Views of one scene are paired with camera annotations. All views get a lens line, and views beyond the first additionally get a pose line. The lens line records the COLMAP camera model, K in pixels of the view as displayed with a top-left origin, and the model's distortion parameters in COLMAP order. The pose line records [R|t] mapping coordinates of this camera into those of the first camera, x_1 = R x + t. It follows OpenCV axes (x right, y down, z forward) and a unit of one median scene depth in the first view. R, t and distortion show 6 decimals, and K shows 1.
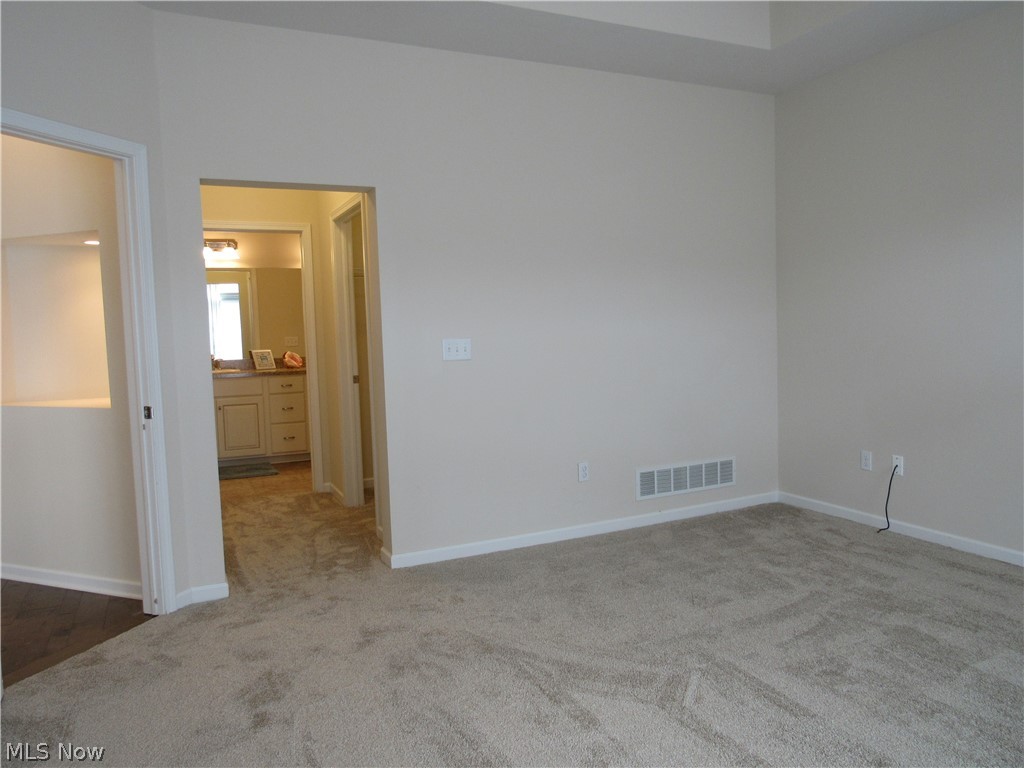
lens RADIAL K [[735.9, 0, 510.3], [0, 735.9, 384.3], [0, 0, 1]] dist [-0.020550, 0.005858]
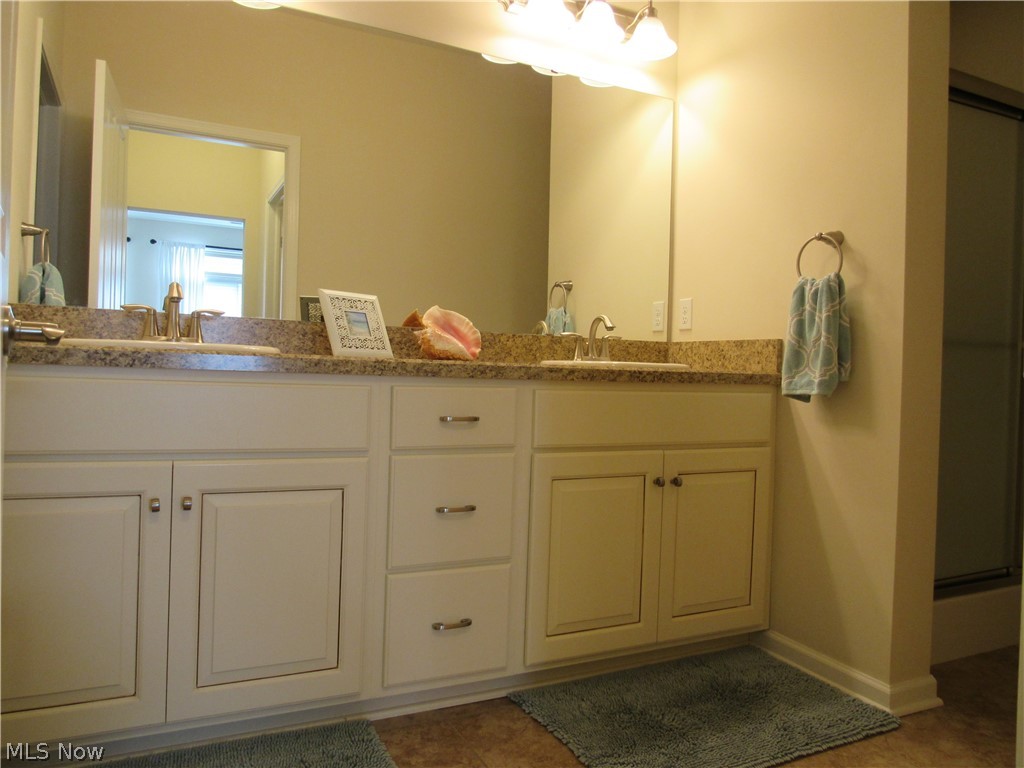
lens RADIAL K [[735.9, 0, 512.3], [0, 735.9, 381.5], [0, 0, 1]] dist [-0.020550, 0.005858]
pose [[0.998068, 0.060102, 0.015769, -0.275092], [-0.059132, 0.996673, -0.056087, 0.001622], [-0.019087, 0.055047, 0.998301, 0.703315]]
